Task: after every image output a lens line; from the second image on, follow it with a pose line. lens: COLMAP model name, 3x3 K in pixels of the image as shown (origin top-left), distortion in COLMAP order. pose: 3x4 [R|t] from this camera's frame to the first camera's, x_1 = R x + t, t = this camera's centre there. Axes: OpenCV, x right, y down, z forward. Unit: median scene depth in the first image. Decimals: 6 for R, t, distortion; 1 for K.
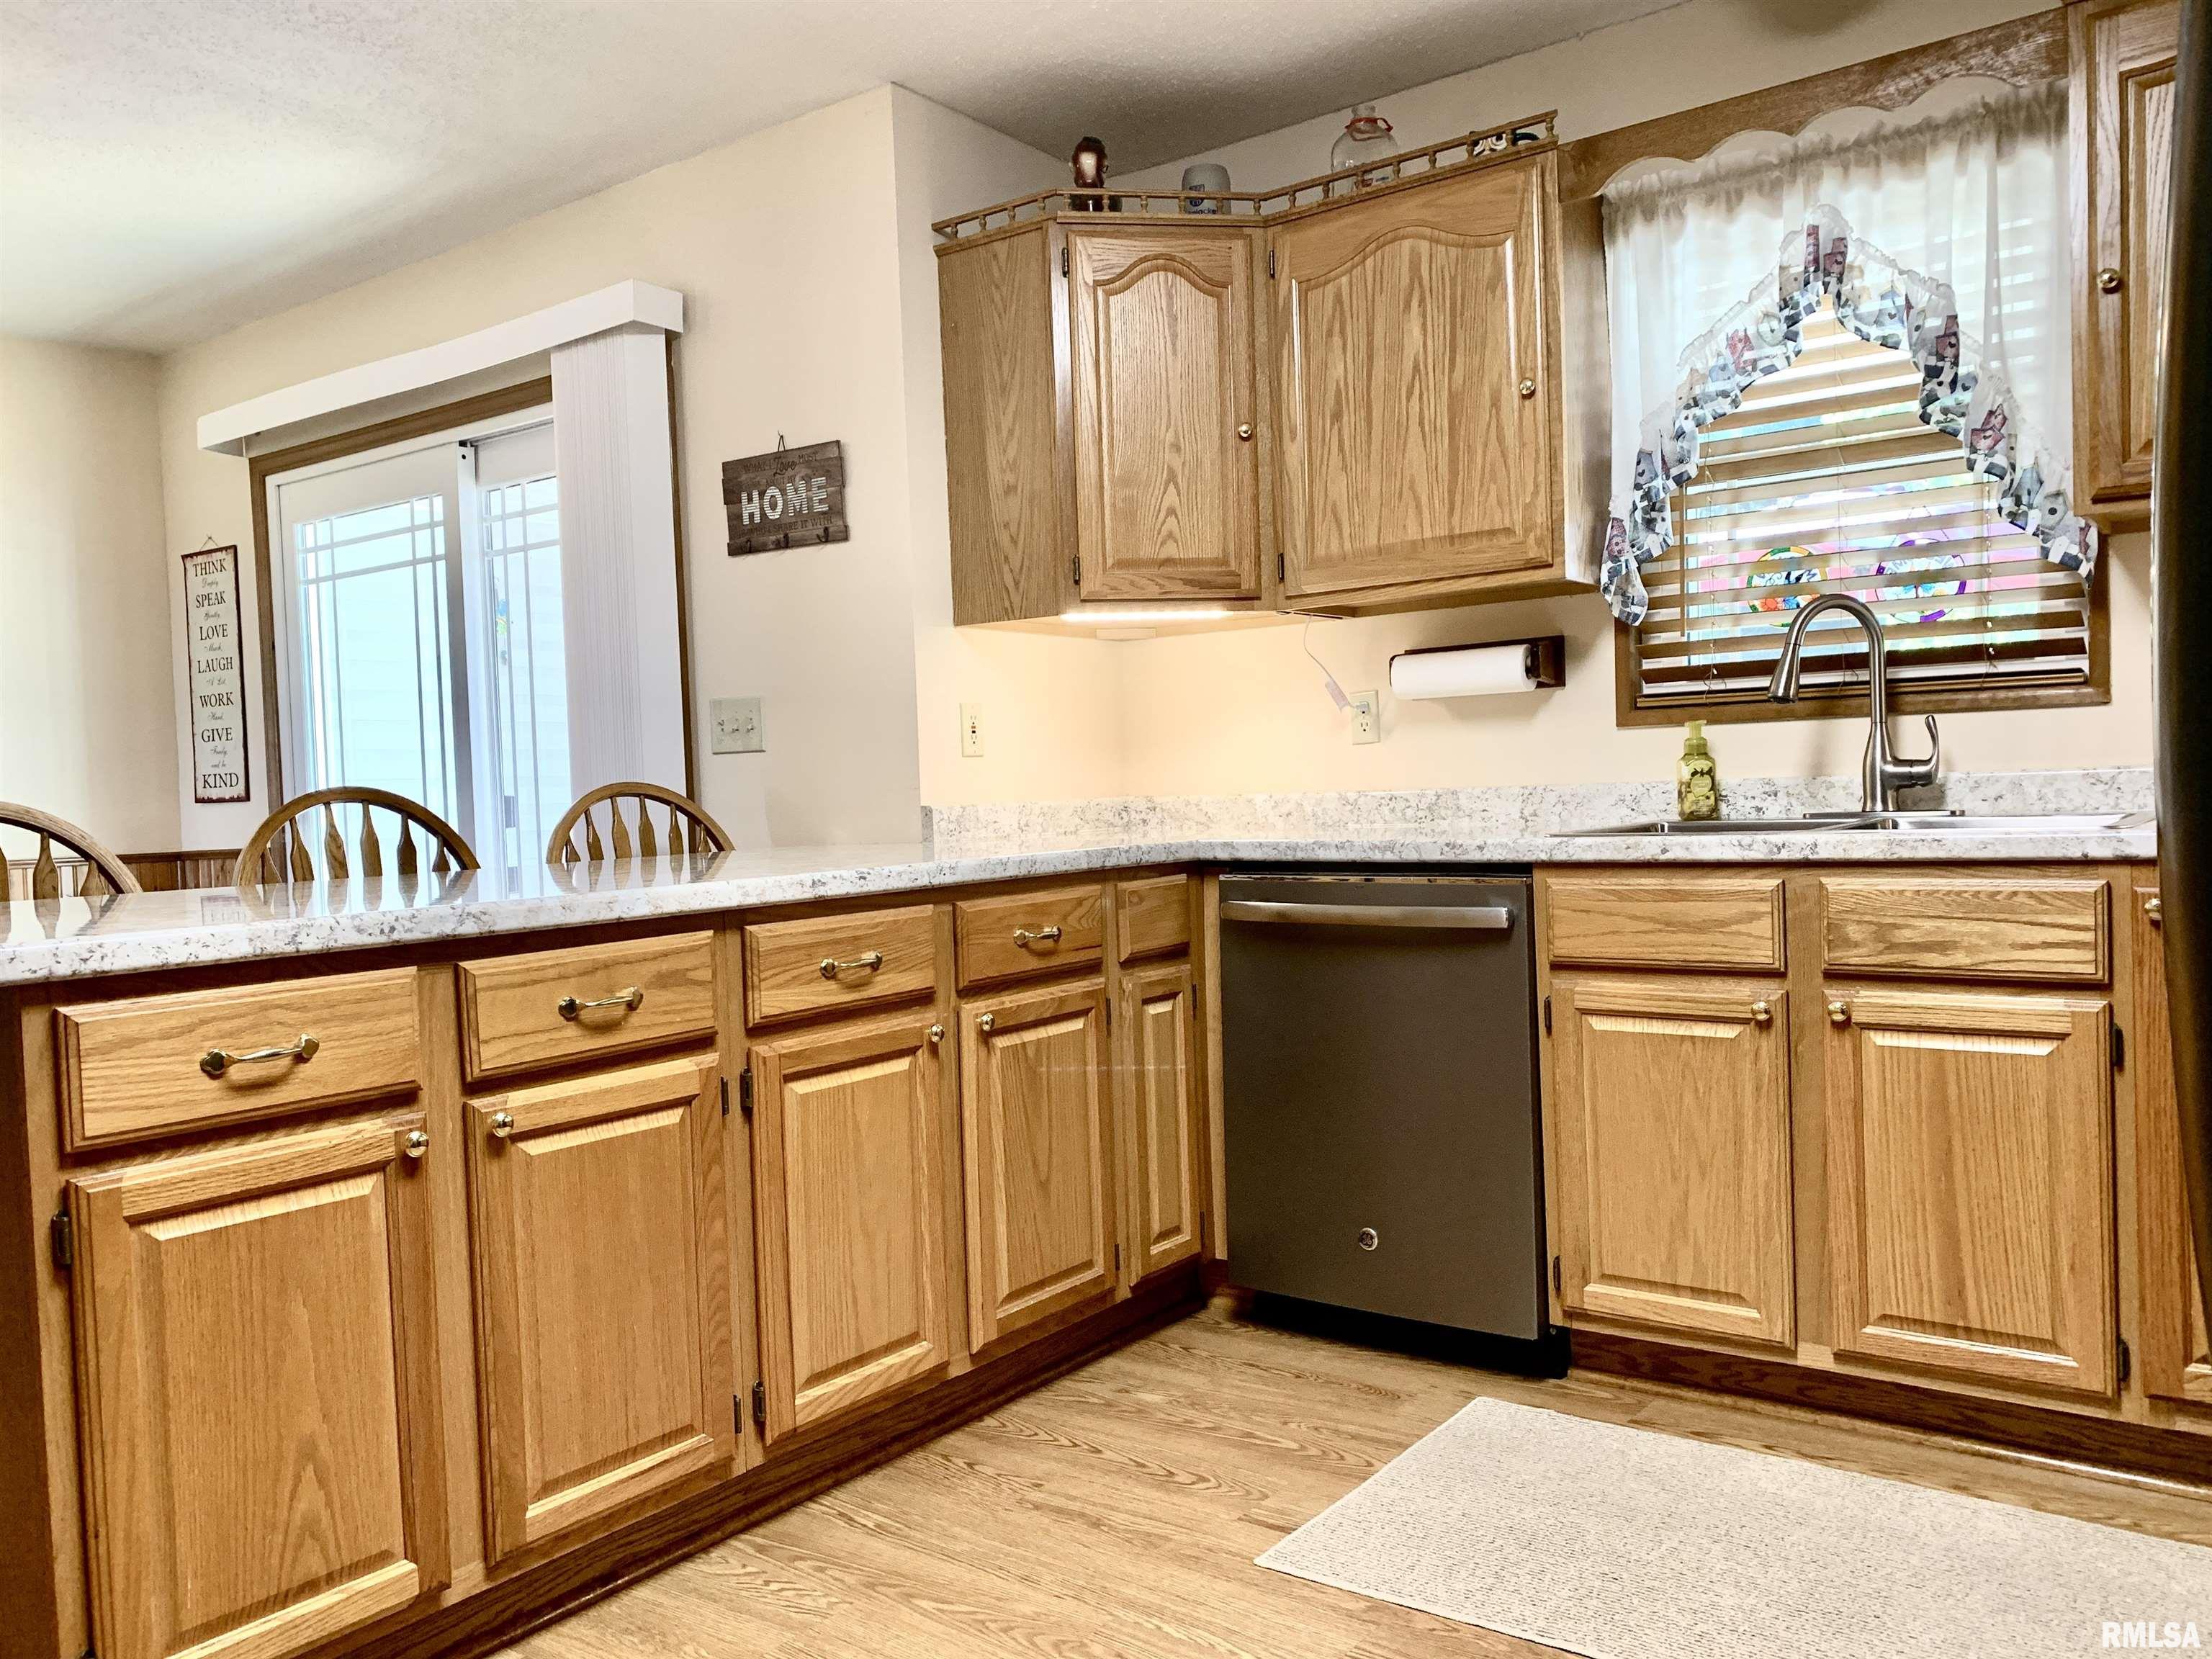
lens RADIAL K [[1680.1, 0, 1122.3], [0, 1680.1, 853.7], [0, 0, 1]] dist [0.048811, -0.054220]
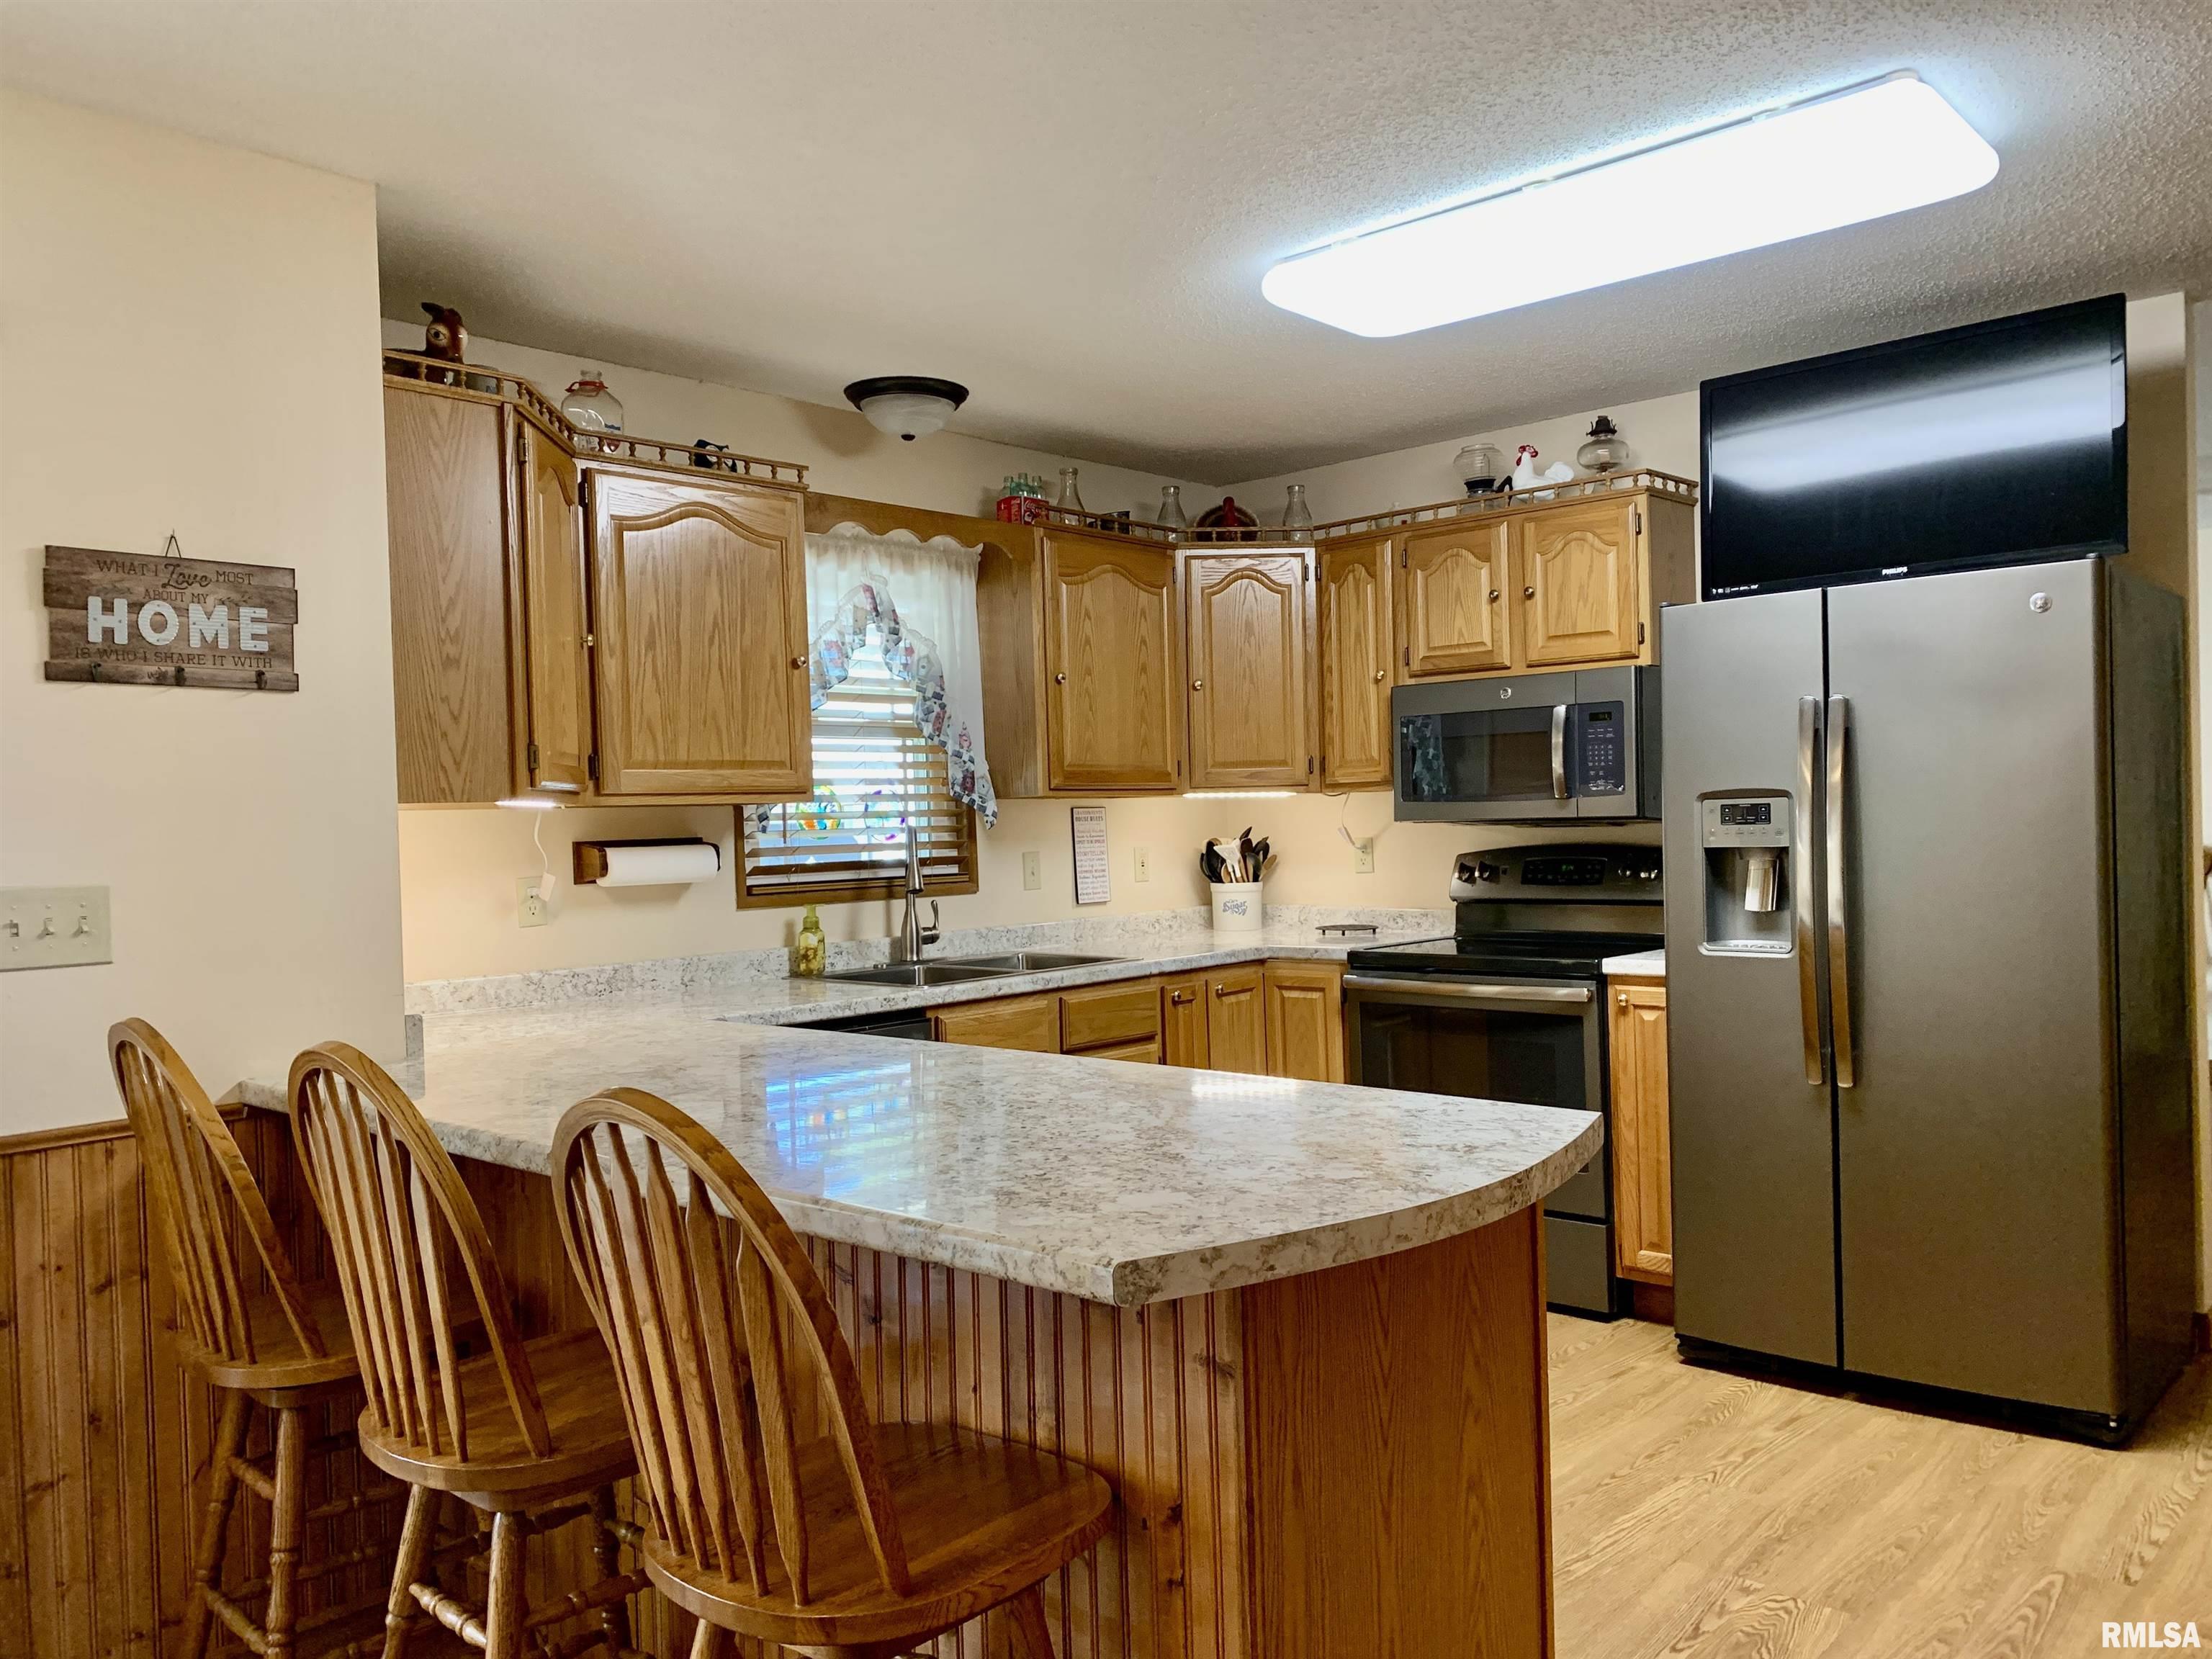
lens RADIAL K [[1680.1, 0, 1114.8], [0, 1680.1, 849.8], [0, 0, 1]] dist [0.048811, -0.054220]
pose [[0.103738, 0.015221, 0.994488, -1.066788], [0.068053, 0.997431, -0.022365, -0.077507], [-0.992274, 0.069998, 0.102435, 0.620349]]
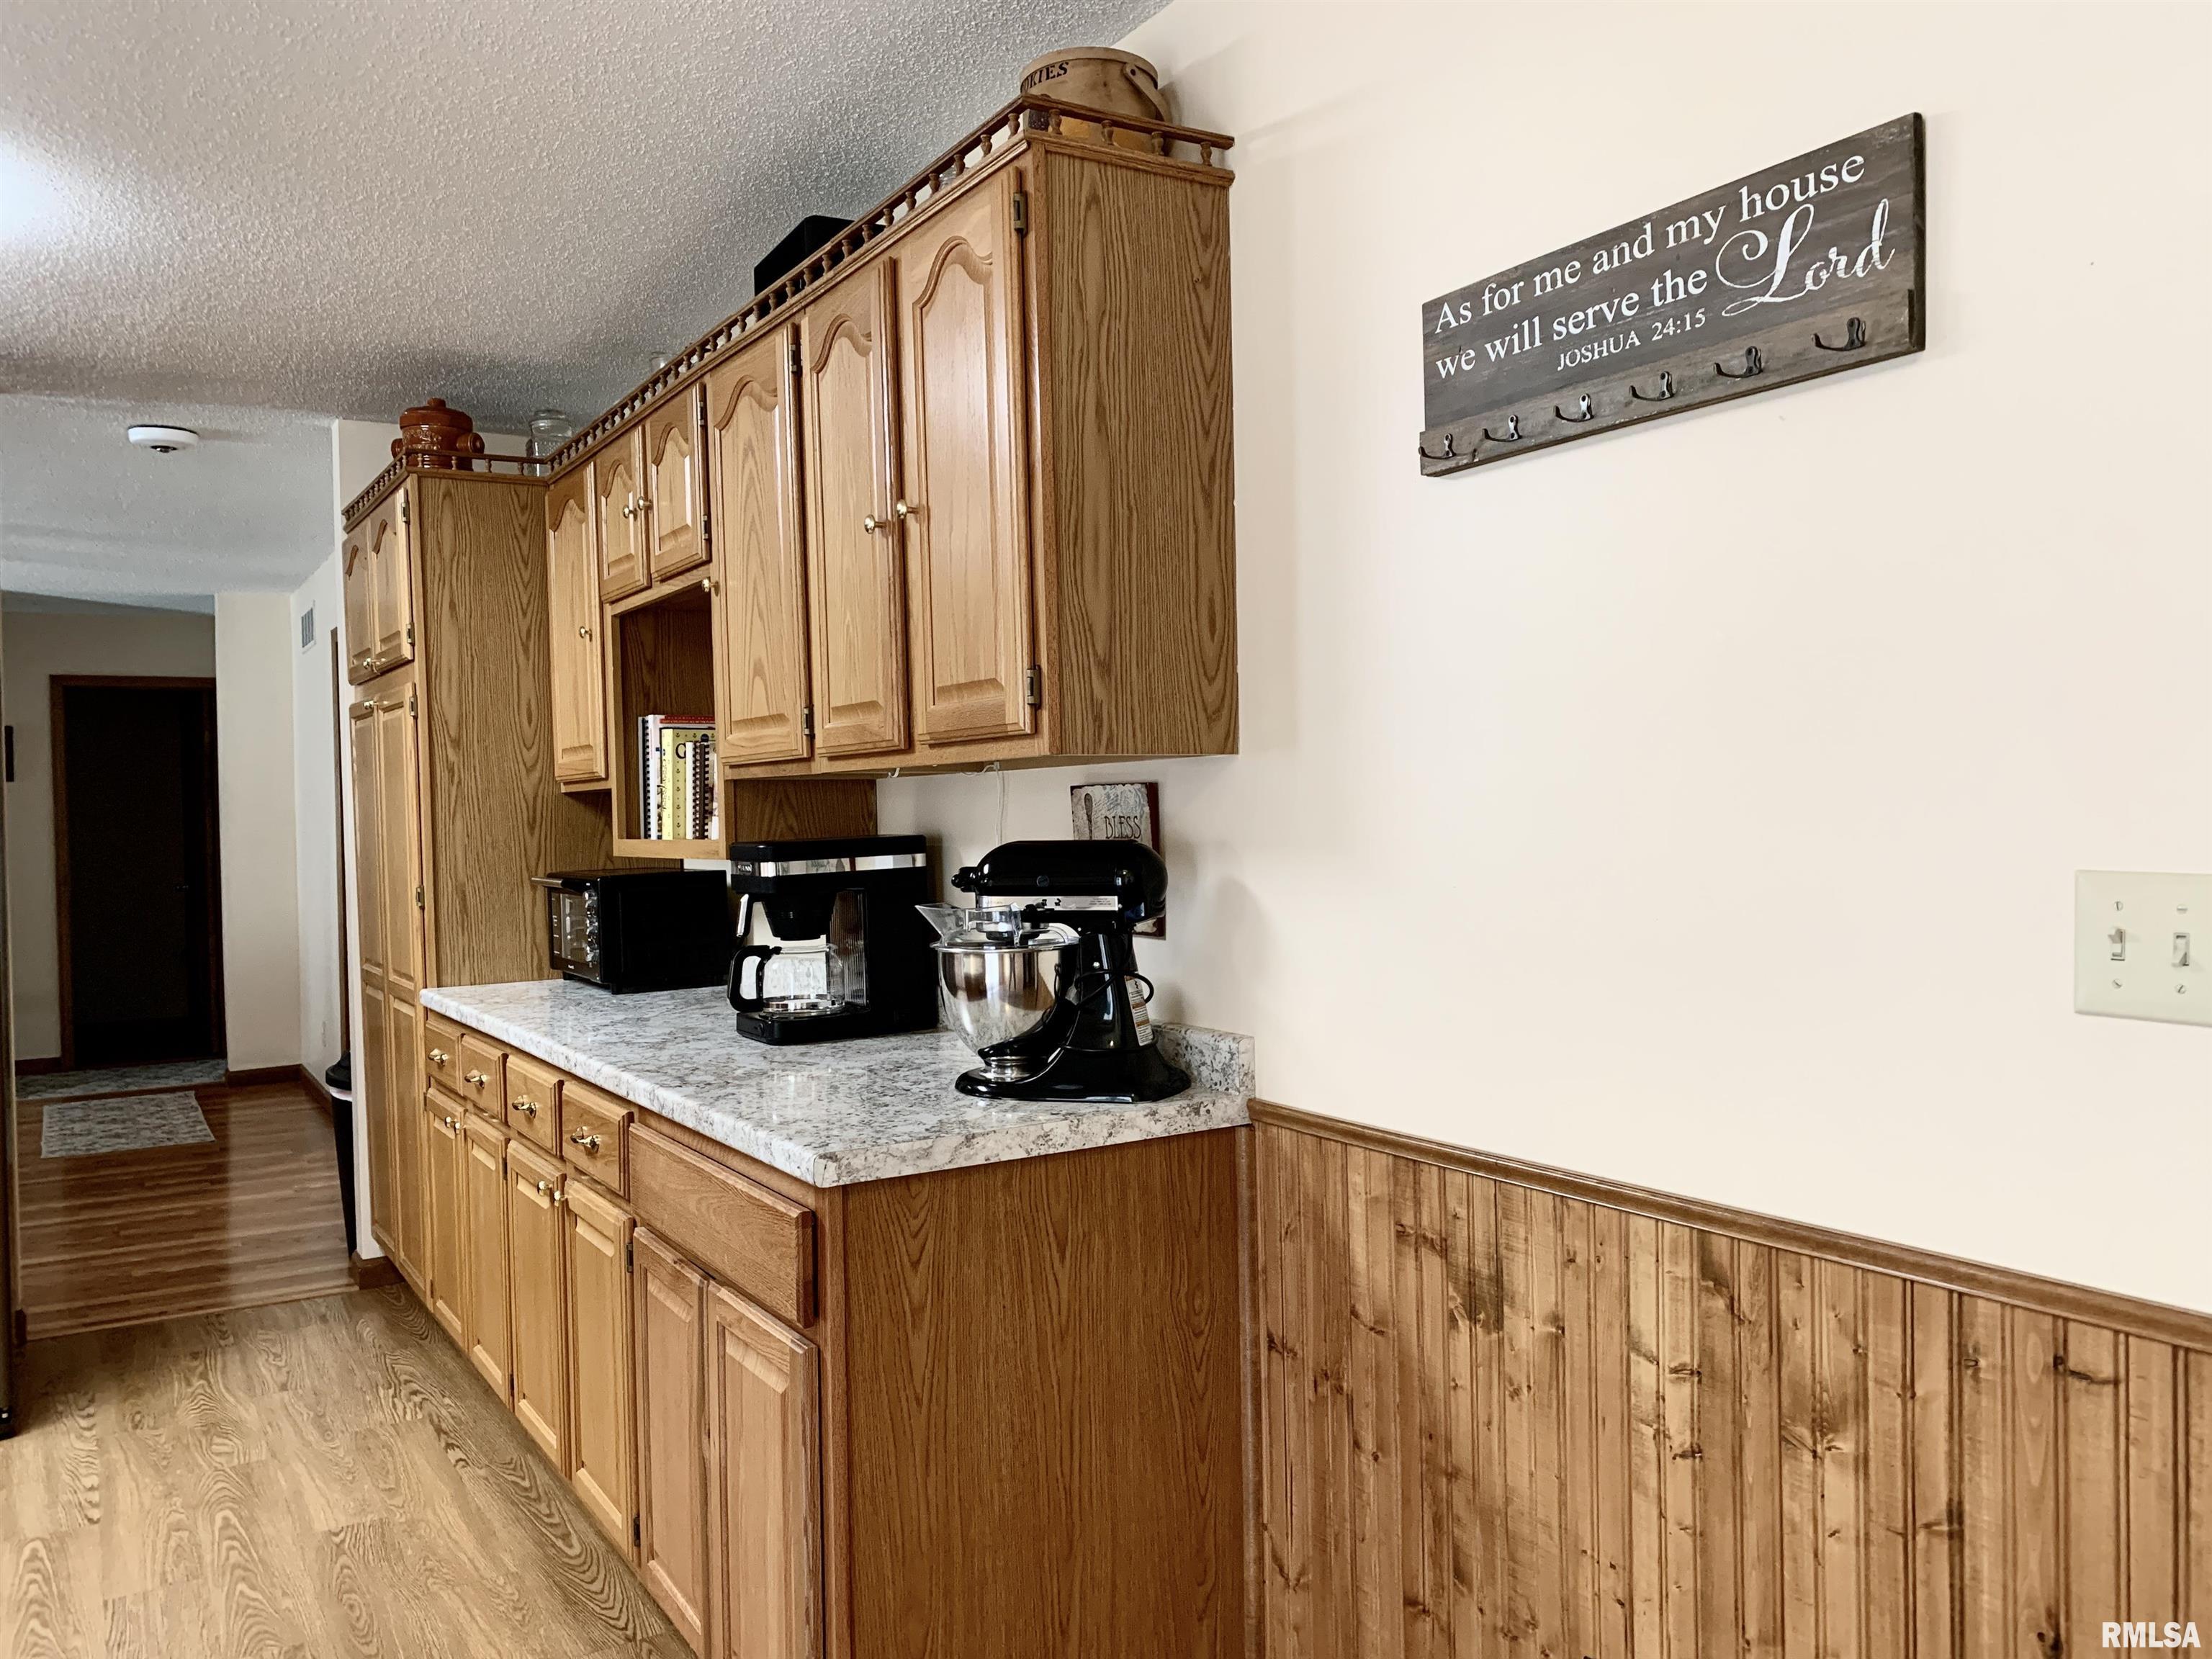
lens RADIAL K [[1680.1, 0, 1116.9], [0, 1680.1, 844.3], [0, 0, 1]] dist [0.048811, -0.054220]
pose [[-0.929370, 0.041640, 0.366794, -1.085714], [0.061739, 0.997156, 0.043230, -0.091707], [-0.363951, 0.062822, -0.929297, 0.915990]]
